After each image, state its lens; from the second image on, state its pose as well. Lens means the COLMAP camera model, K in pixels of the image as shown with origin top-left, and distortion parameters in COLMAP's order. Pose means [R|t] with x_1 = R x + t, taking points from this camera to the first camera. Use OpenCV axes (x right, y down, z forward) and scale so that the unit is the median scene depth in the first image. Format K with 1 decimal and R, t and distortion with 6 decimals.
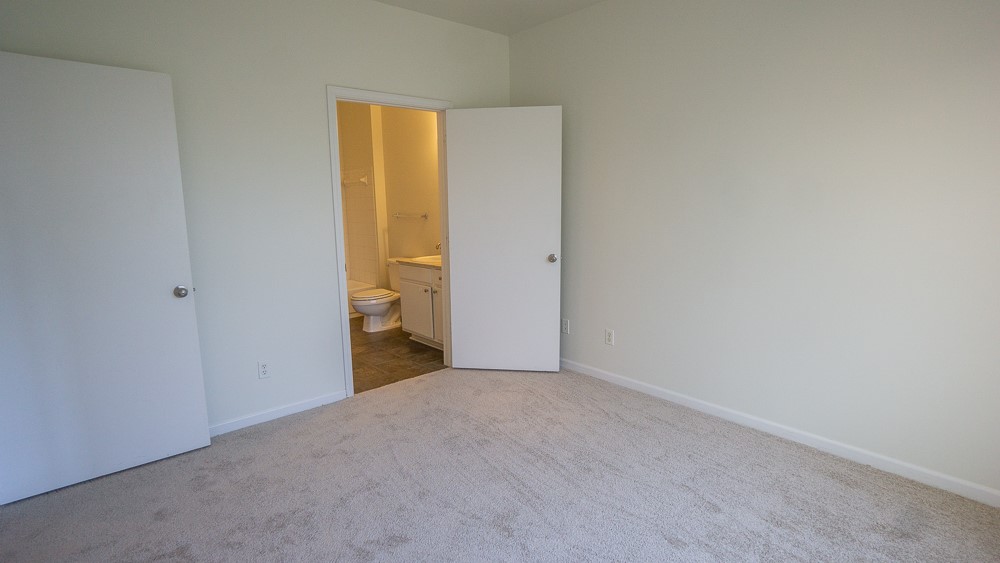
lens RADIAL K [[468.9, 0, 495.2], [0, 468.9, 276.2], [0, 0, 1]] dist [-0.053354, 0.021043]
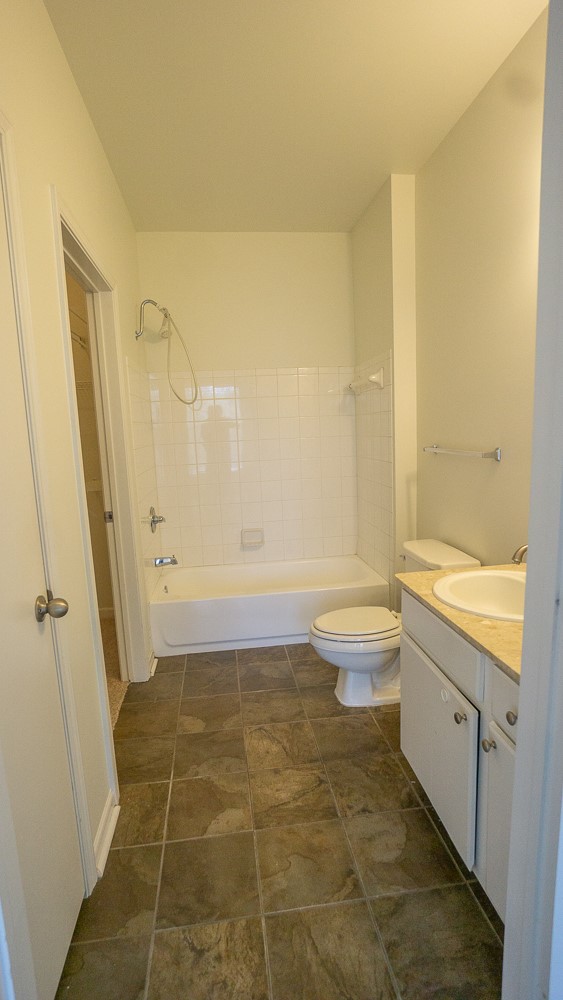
lens RADIAL K [[468.9, 0, 281.5], [0, 468.9, 500.0], [0, 0, 1]] dist [-0.053354, 0.021043]
pose [[0.812309, 0.069282, -0.579097, -0.066545], [-0.061198, 0.997563, 0.033503, -0.092862], [0.580007, 0.008225, 0.814570, 0.581530]]
